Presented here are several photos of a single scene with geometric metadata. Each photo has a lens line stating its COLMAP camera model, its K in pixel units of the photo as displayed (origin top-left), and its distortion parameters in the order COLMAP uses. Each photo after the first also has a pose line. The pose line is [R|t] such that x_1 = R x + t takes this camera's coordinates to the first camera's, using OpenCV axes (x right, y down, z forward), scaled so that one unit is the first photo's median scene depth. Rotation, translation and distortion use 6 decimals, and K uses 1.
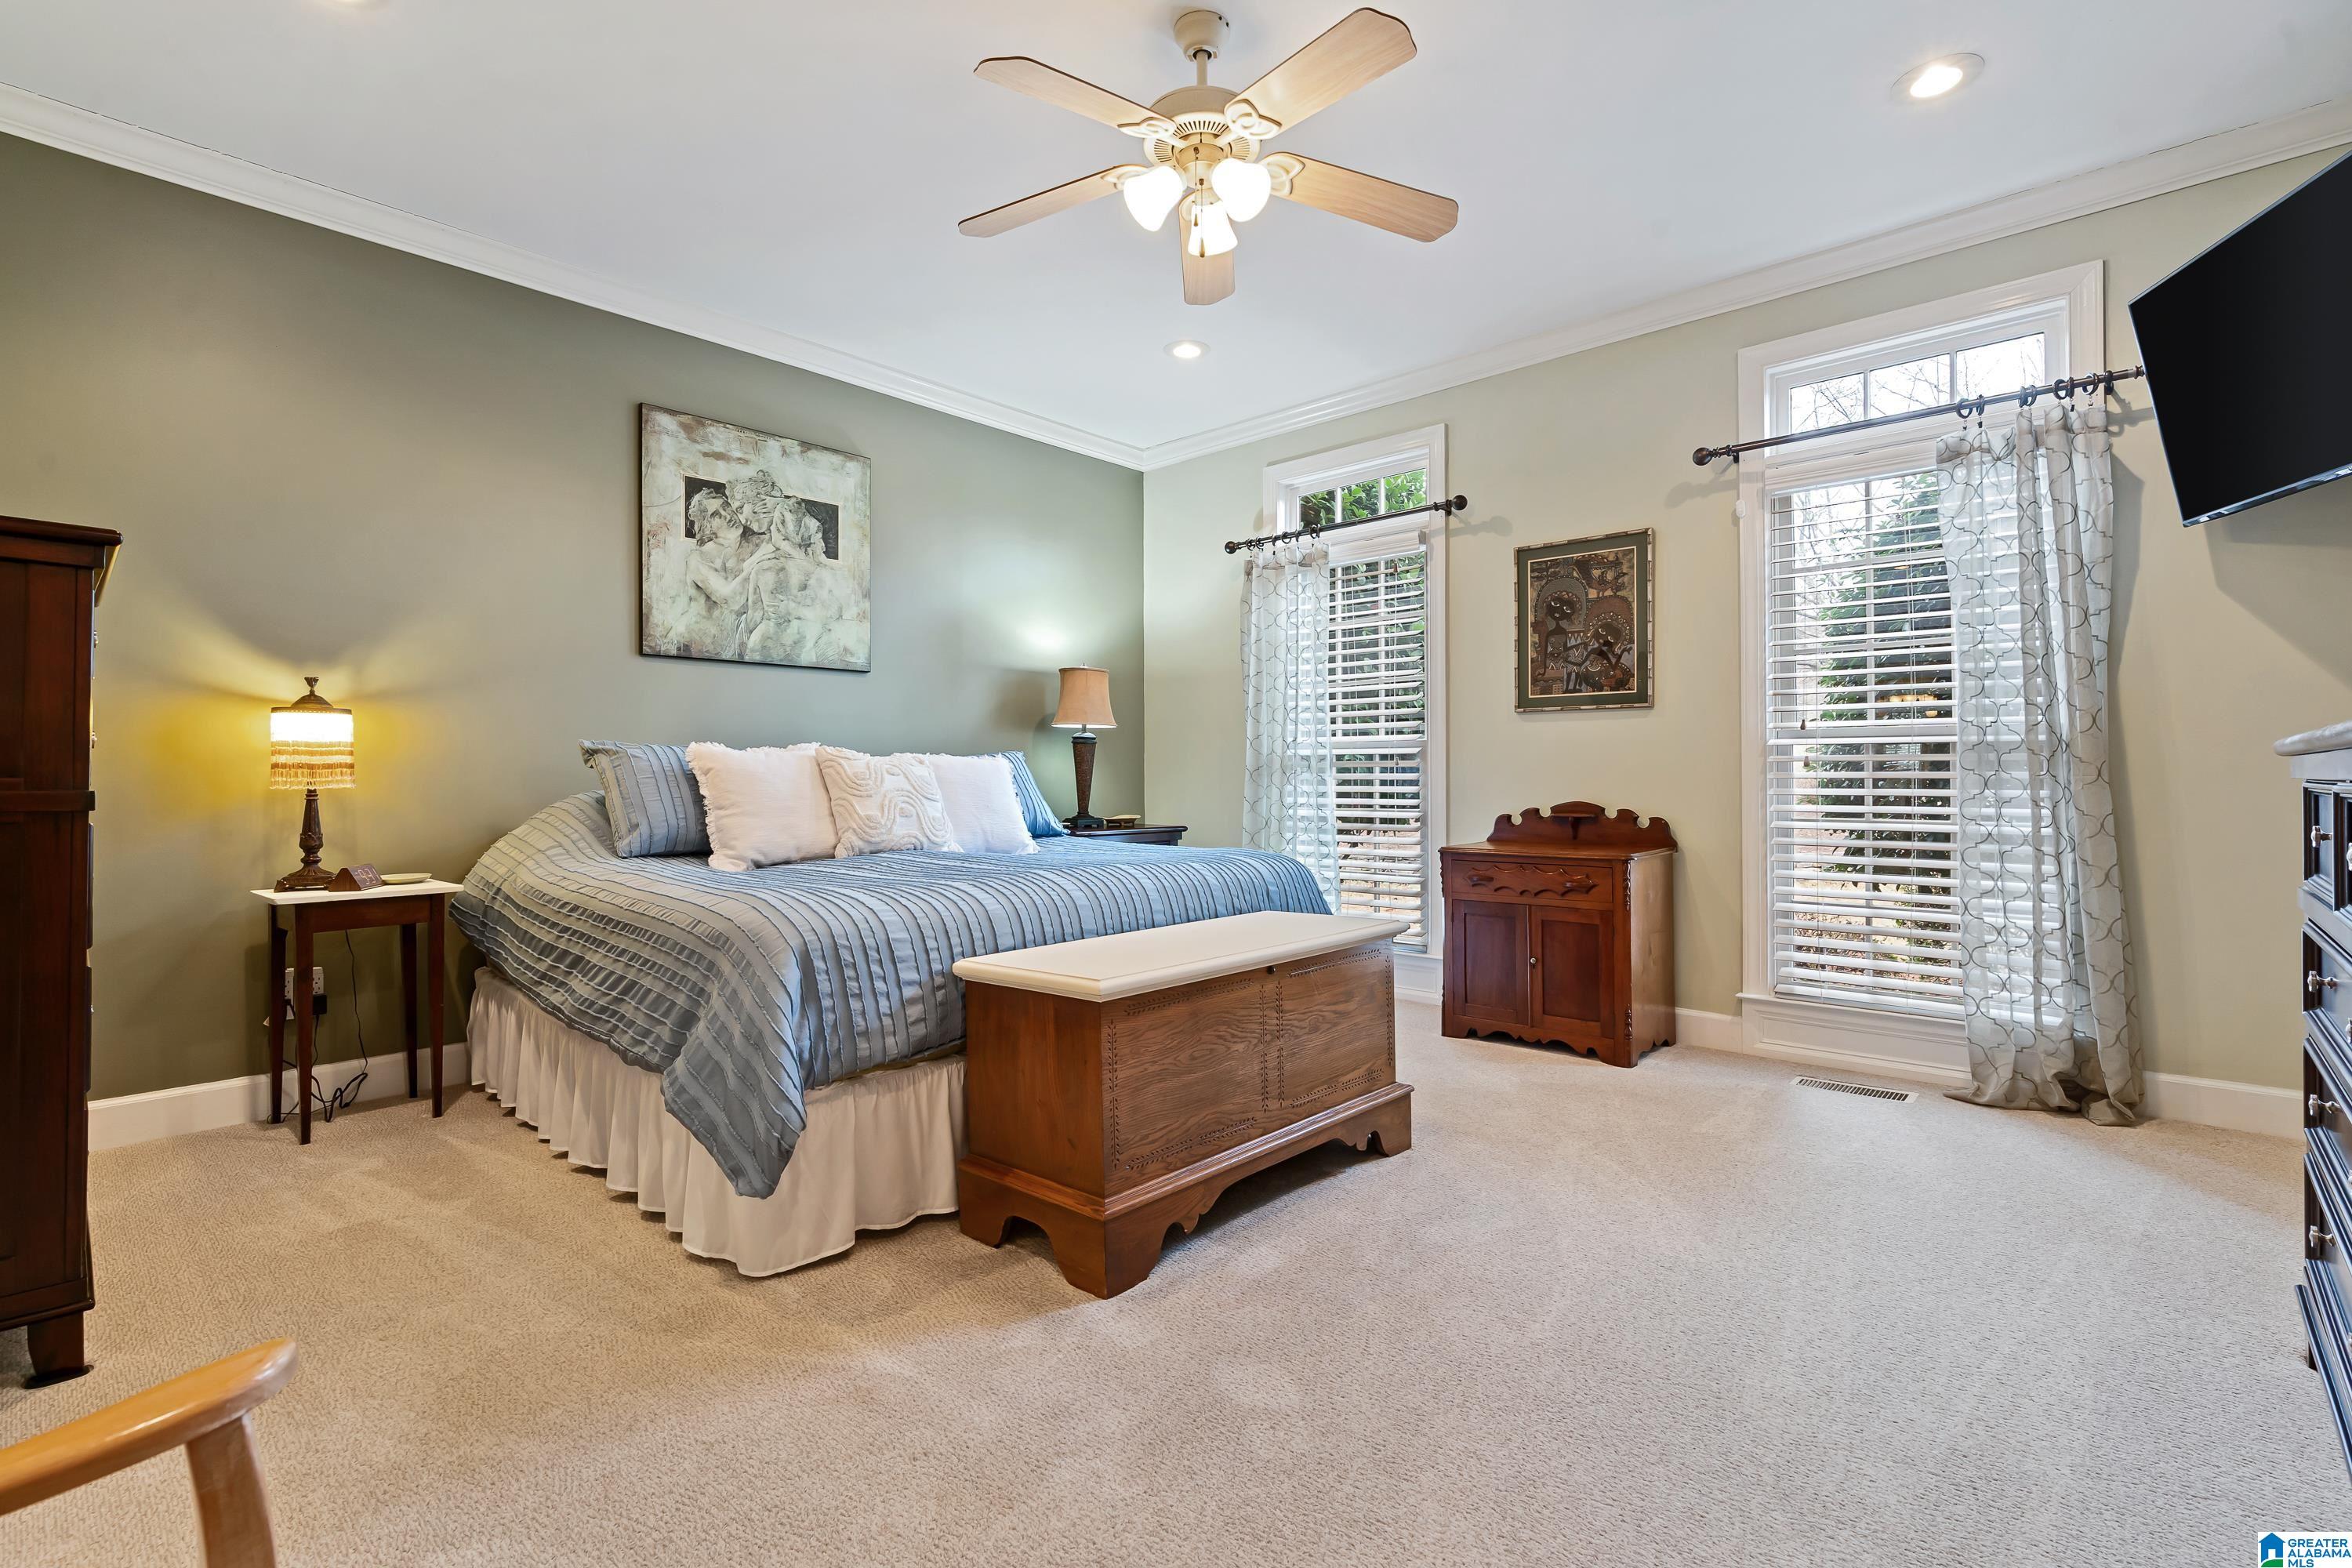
lens RADIAL K [[1065.0, 0, 1177.3], [0, 1065.0, 776.1], [0, 0, 1]] dist [-0.000367, -0.000204]
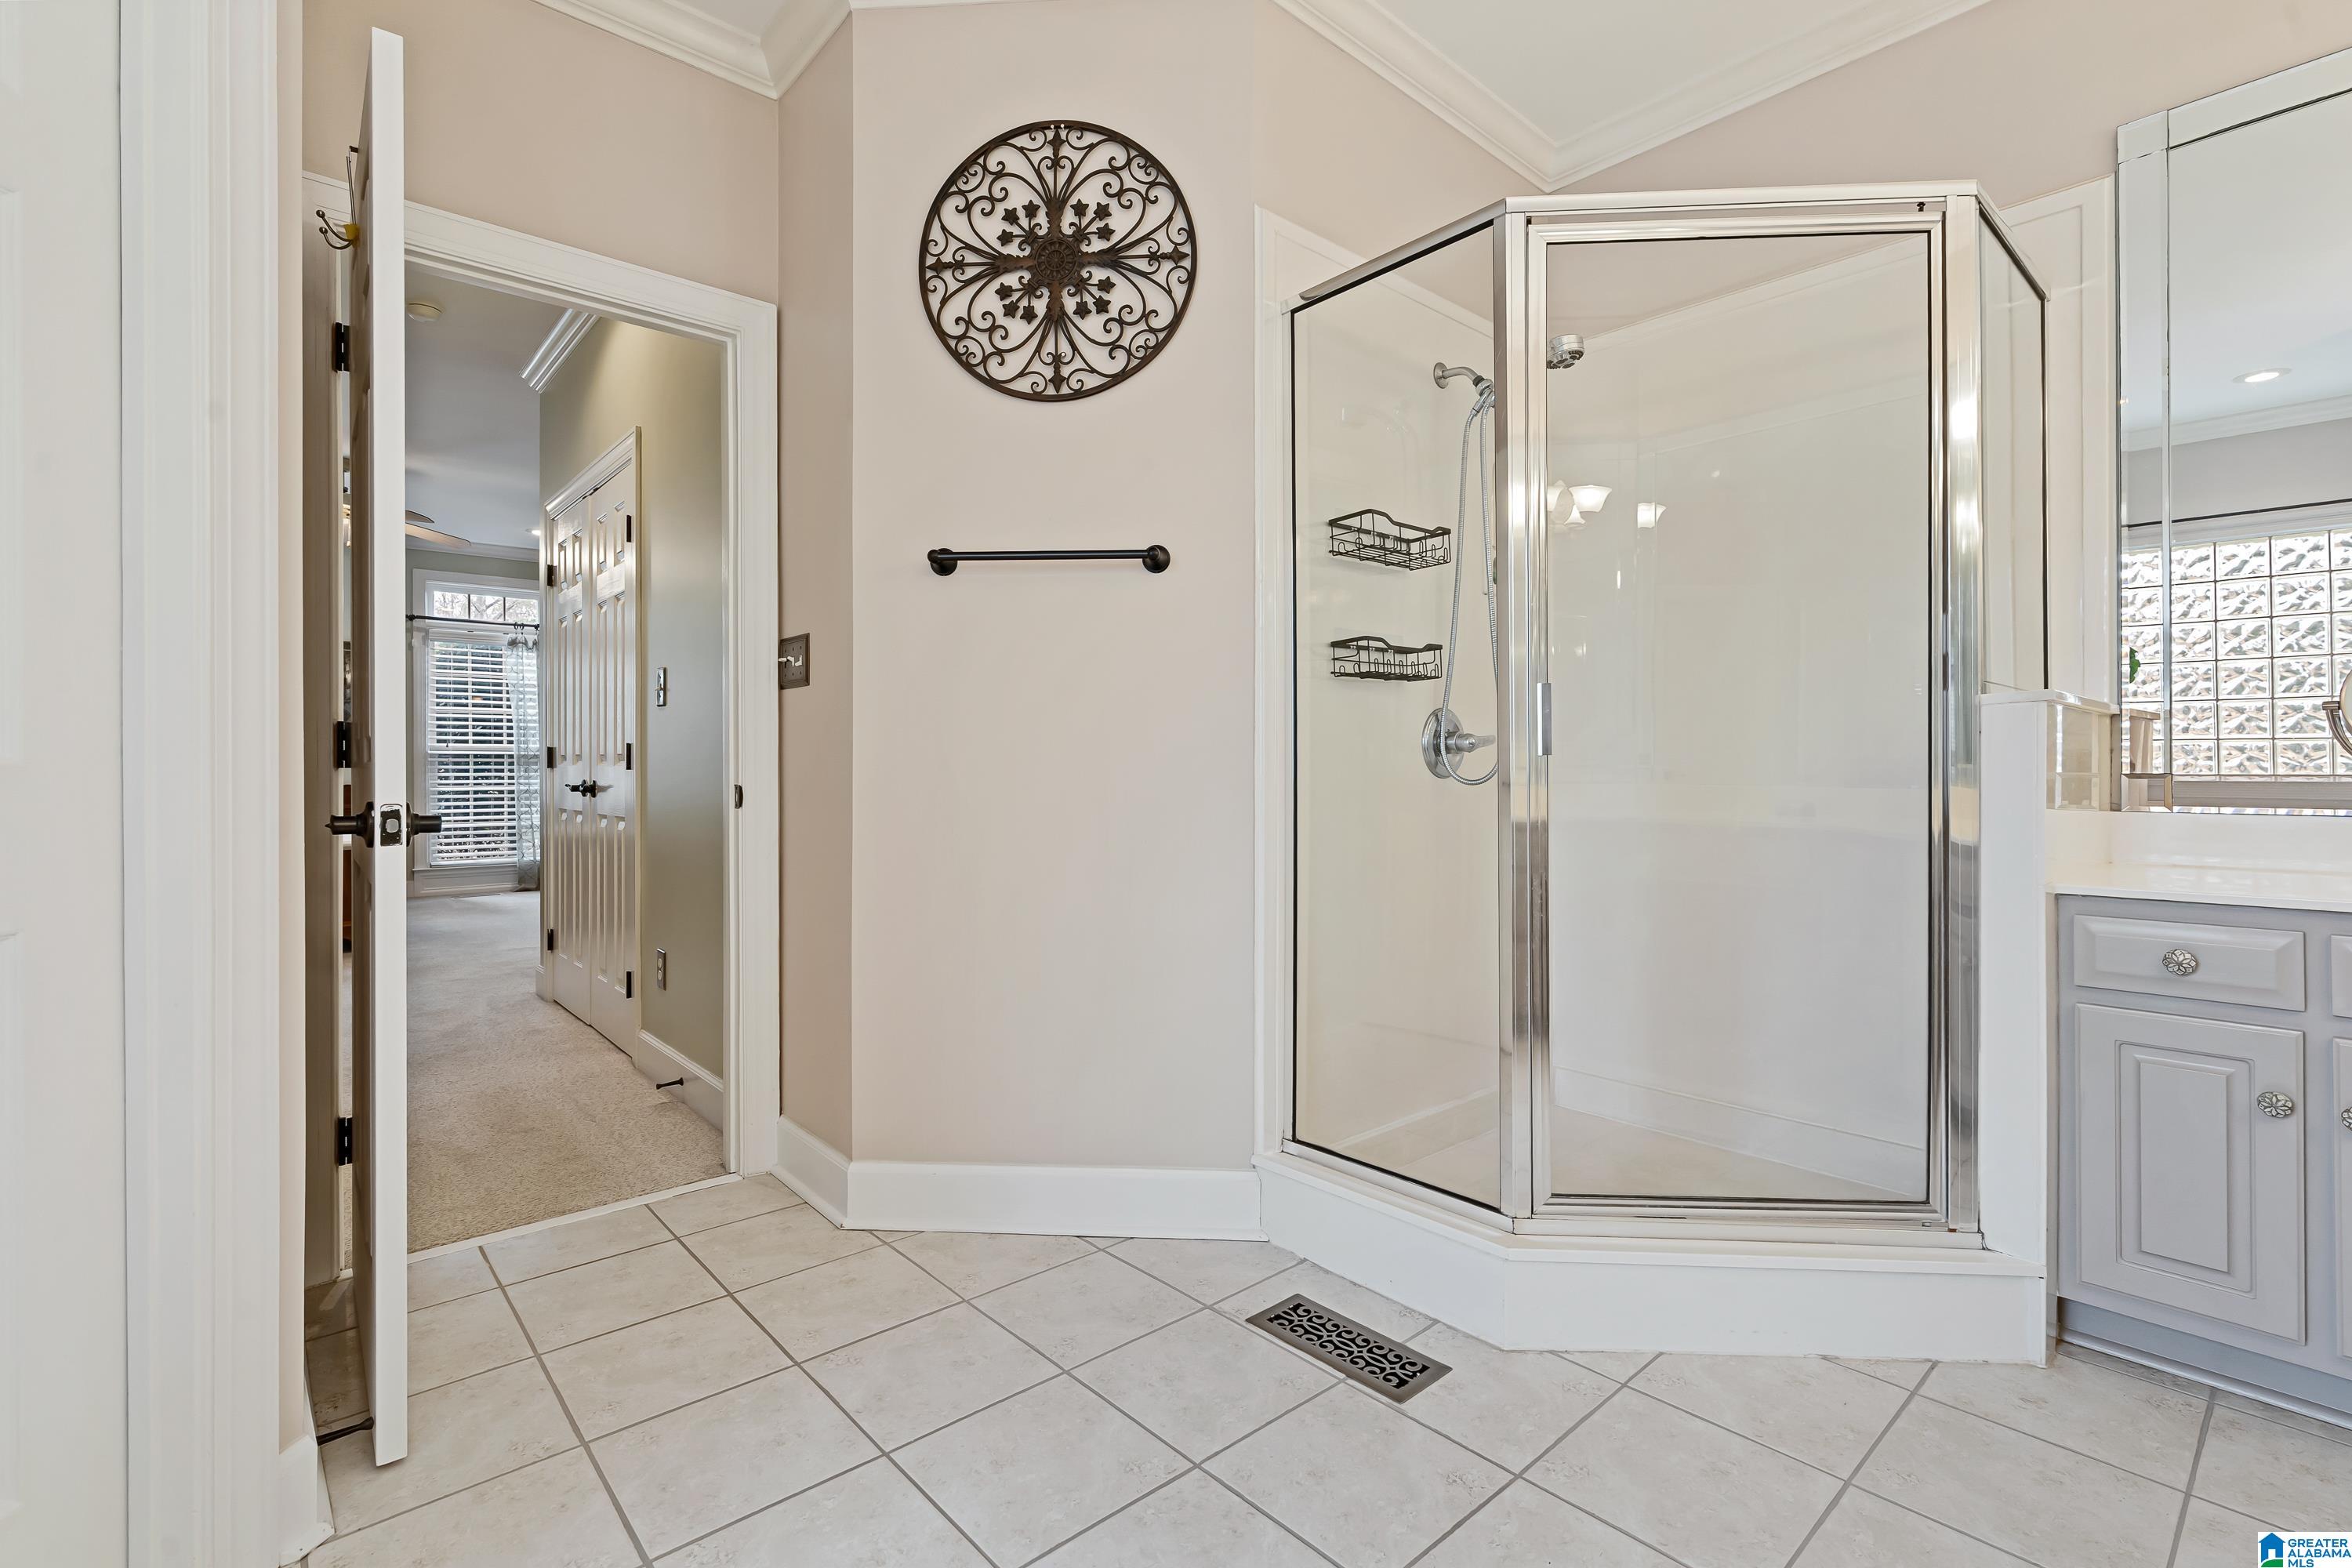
lens RADIAL K [[1065.0, 0, 1176.1], [0, 1065.0, 773.7], [0, 0, 1]] dist [-0.000367, -0.000204]
pose [[0.099916, -0.000101, 0.994996, -0.681127], [-0.001094, 0.999999, 0.000212, 0.005342], [-0.994995, -0.001109, 0.099915, -0.345240]]
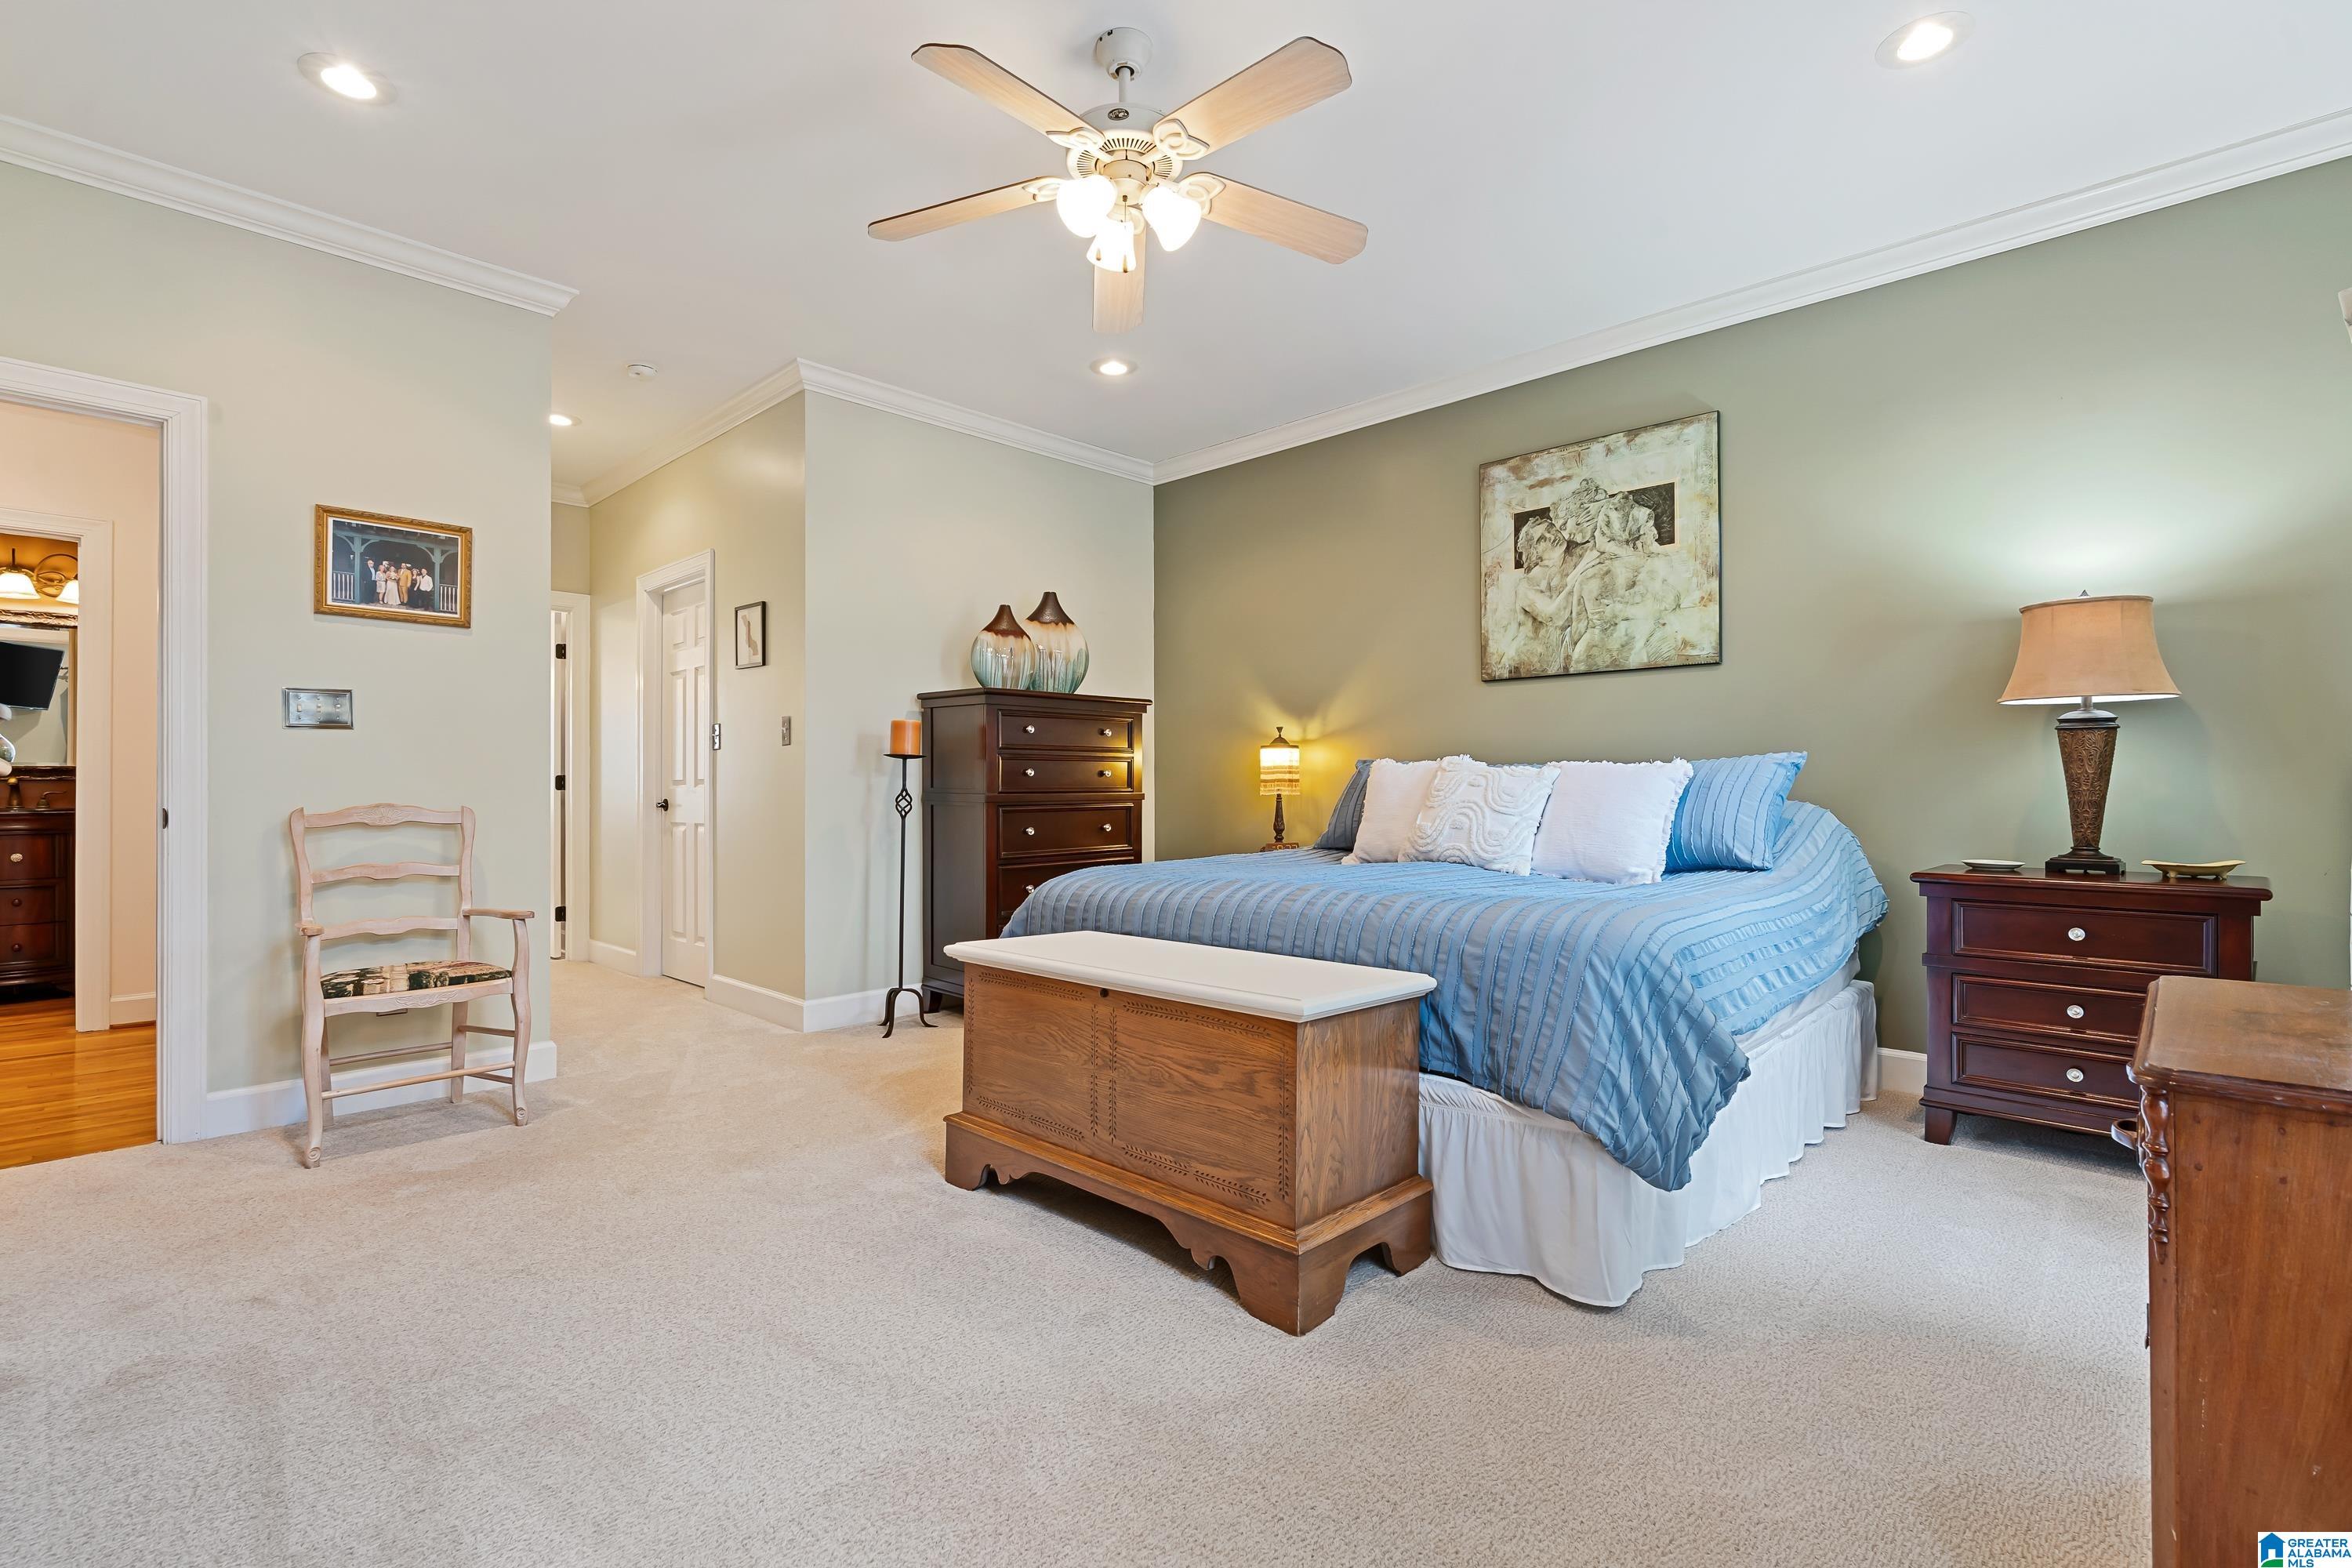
lens RADIAL K [[1065.0, 0, 1178.6], [0, 1065.0, 783.7], [0, 0, 1]] dist [-0.000367, -0.000204]
pose [[-0.011612, -0.000572, -0.999932, 0.623507], [0.003945, 0.999992, -0.000618, -0.003232], [0.999925, -0.003951, -0.011610, 0.643848]]
